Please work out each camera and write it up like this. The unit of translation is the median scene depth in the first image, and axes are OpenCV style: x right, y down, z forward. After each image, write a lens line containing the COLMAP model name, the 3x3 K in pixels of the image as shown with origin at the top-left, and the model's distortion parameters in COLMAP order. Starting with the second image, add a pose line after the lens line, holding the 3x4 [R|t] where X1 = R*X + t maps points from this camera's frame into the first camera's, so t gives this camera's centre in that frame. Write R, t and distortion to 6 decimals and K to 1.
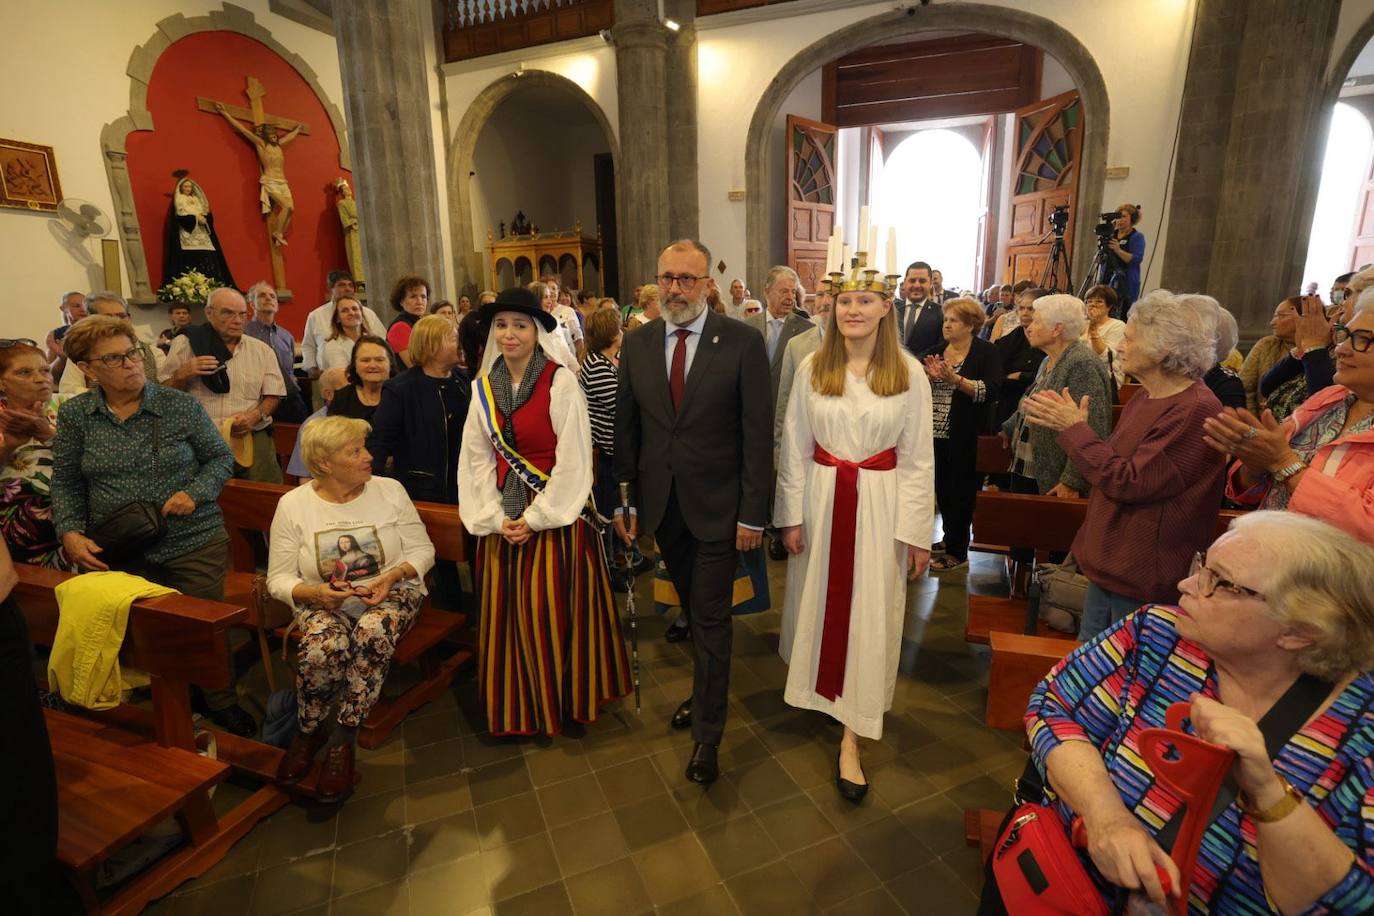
lens RADIAL K [[700.6, 0, 695.3], [0, 700.6, 460.8], [0, 0, 1]] dist [-0.055328, 0.035445]
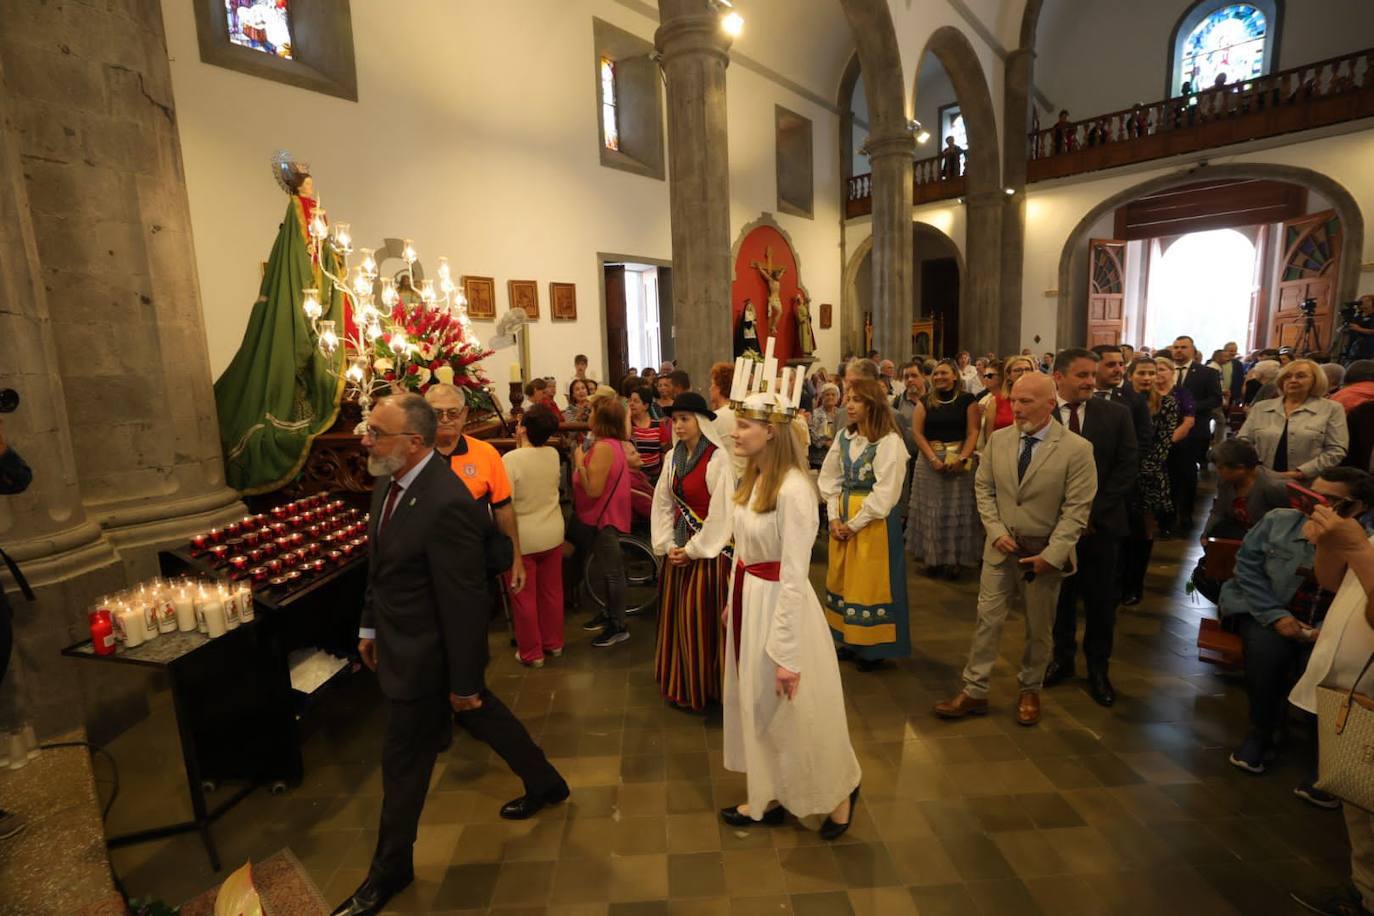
lens RADIAL K [[634.3, 0, 681.7], [0, 634.3, 451.0], [0, 0, 1]] dist [-0.039151, 0.022141]
pose [[0.931491, 0.035252, -0.362053, -0.192836], [-0.065353, 0.995317, -0.071228, 0.120337], [0.357846, 0.090010, 0.929432, -0.562149]]
